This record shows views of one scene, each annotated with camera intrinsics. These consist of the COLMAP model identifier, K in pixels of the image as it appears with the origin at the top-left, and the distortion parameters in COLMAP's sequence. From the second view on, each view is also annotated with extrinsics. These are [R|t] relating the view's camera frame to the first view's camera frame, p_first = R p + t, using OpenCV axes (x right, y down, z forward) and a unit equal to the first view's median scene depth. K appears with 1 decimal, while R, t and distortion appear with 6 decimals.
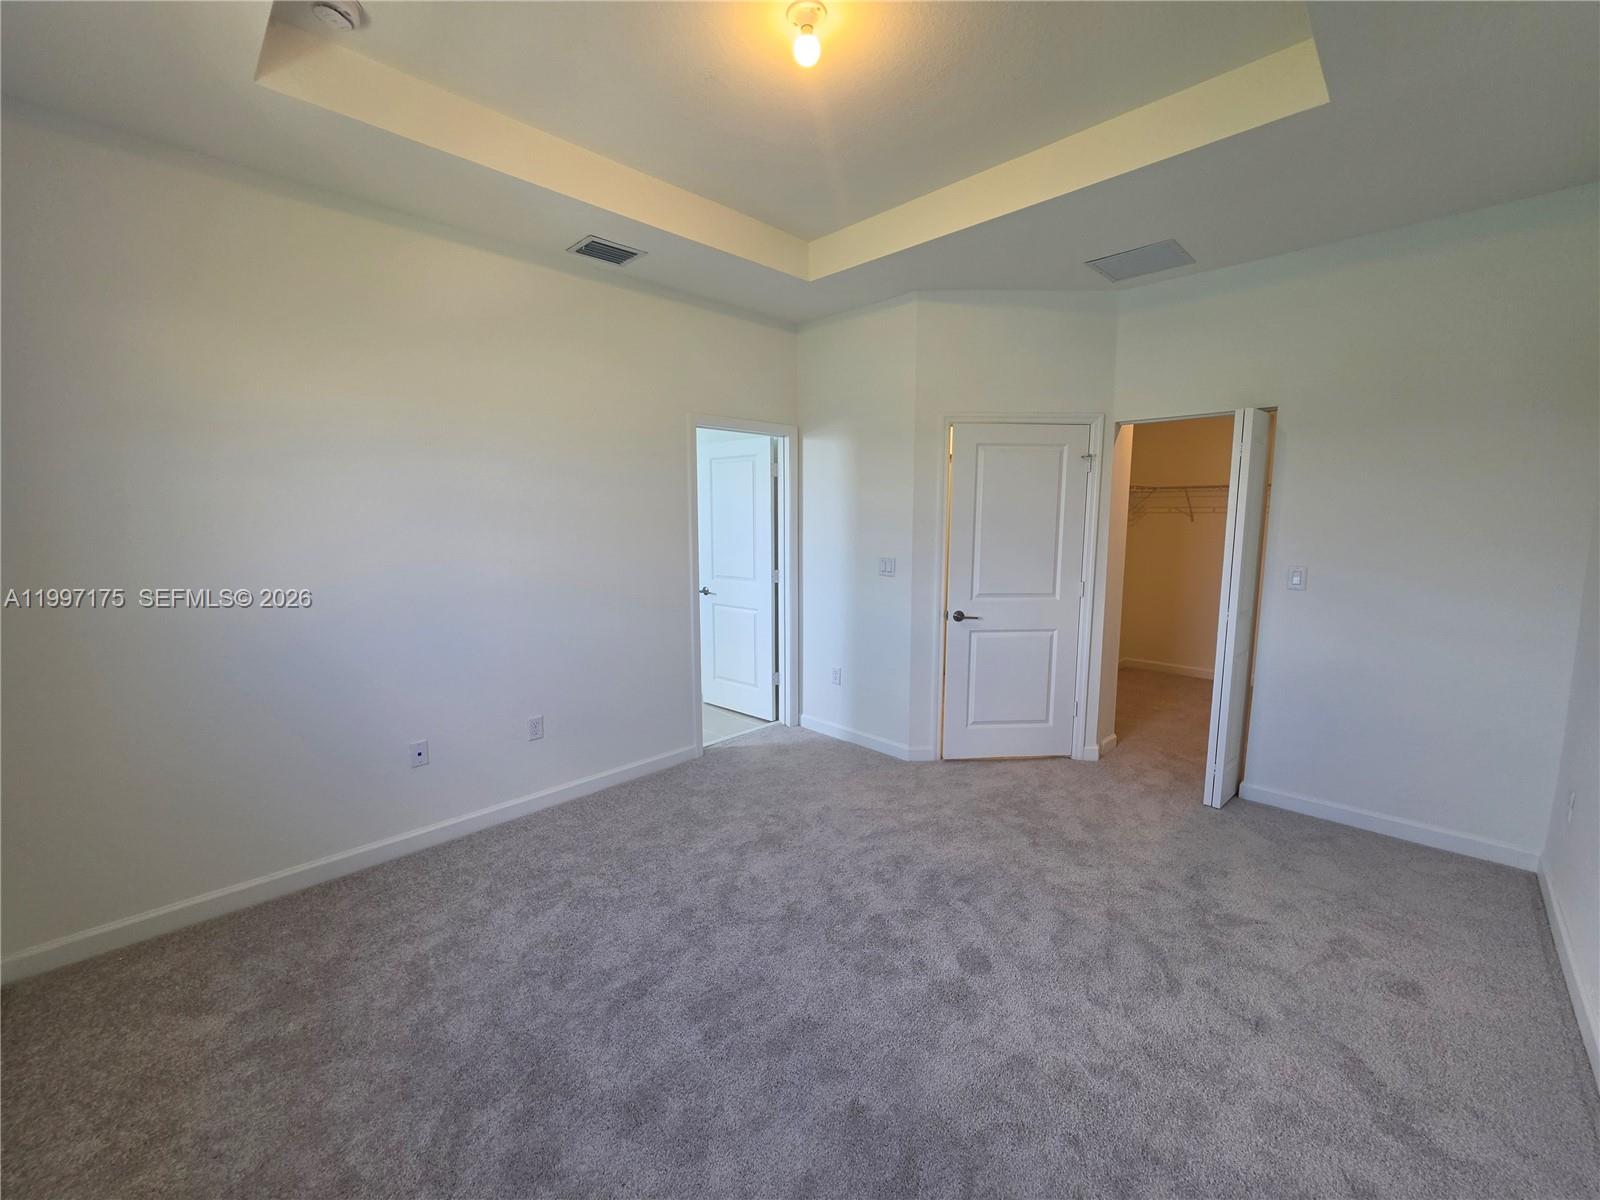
lens RADIAL K [[646.7, 0, 802.1], [0, 646.7, 594.9], [0, 0, 1]] dist [-0.001638, 0.001215]
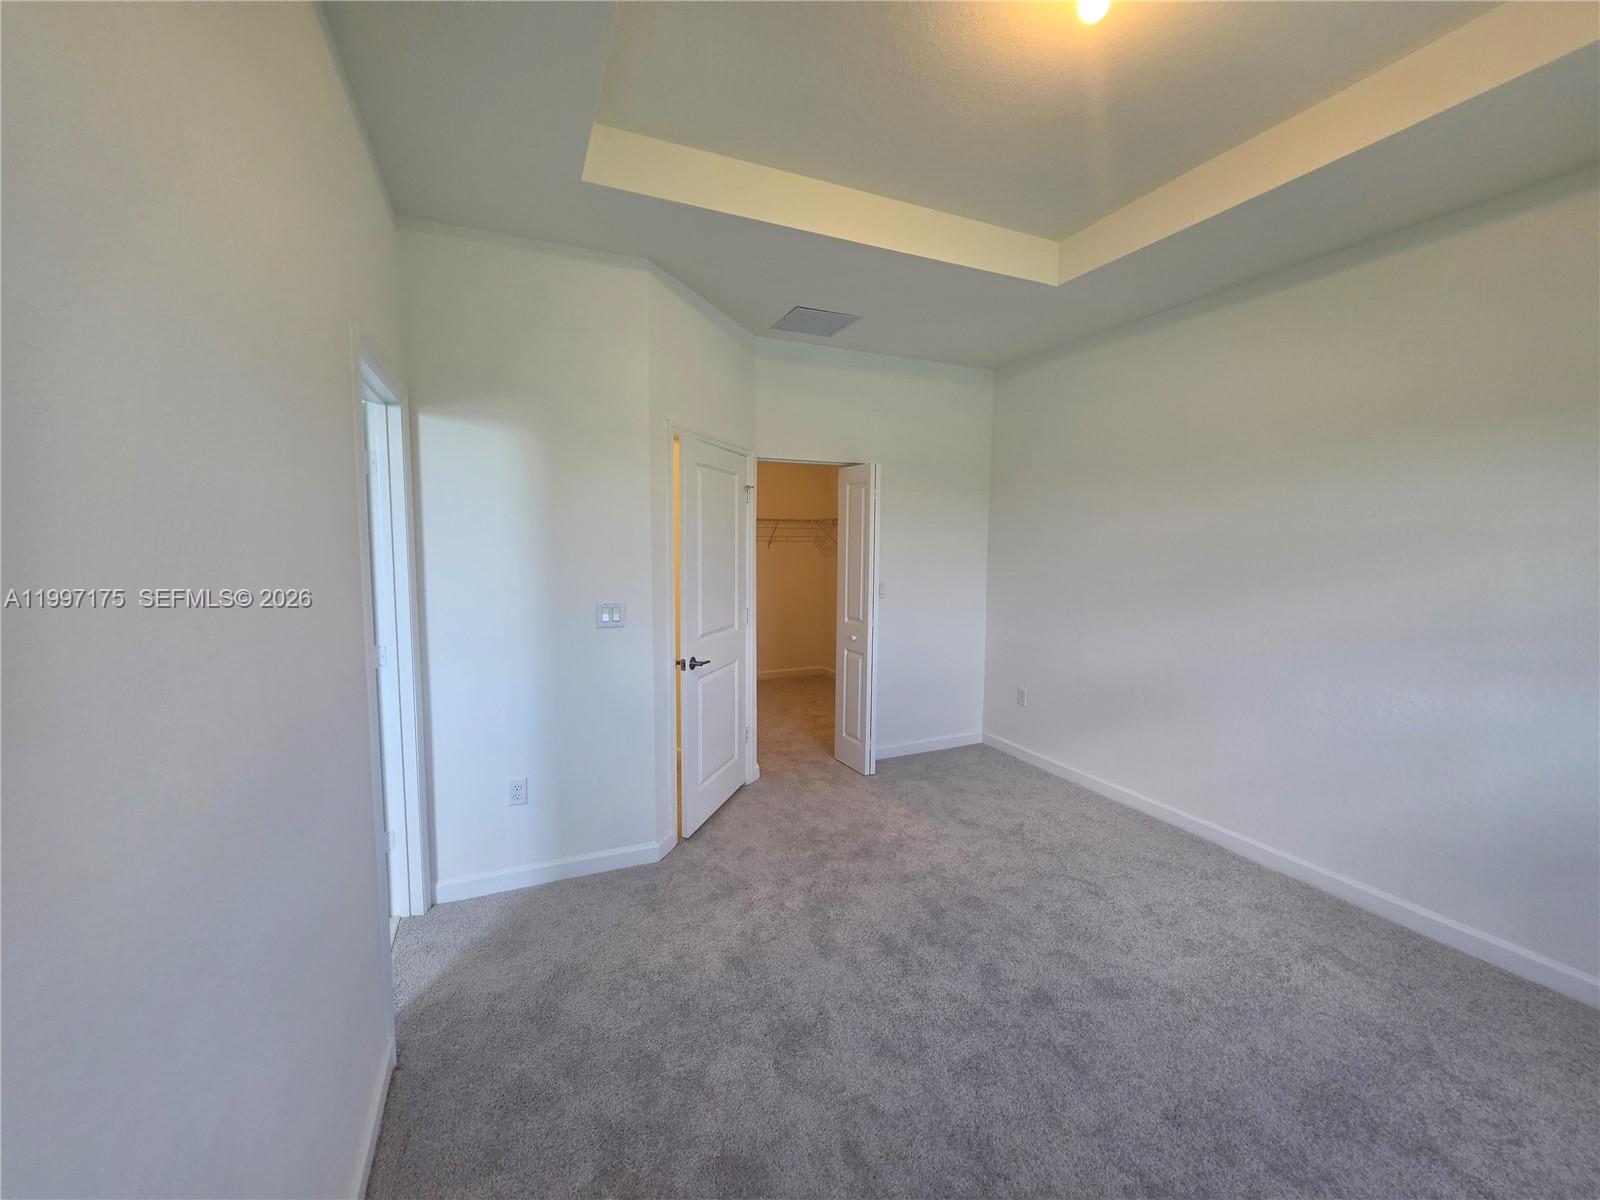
lens RADIAL K [[646.7, 0, 802.1], [0, 646.7, 594.9], [0, 0, 1]] dist [-0.001638, 0.001215]
pose [[0.370841, -0.075811, 0.925597, -0.484554], [0.112743, 0.992966, 0.036158, -0.071111], [-0.921828, 0.090946, 0.376779, 0.540180]]
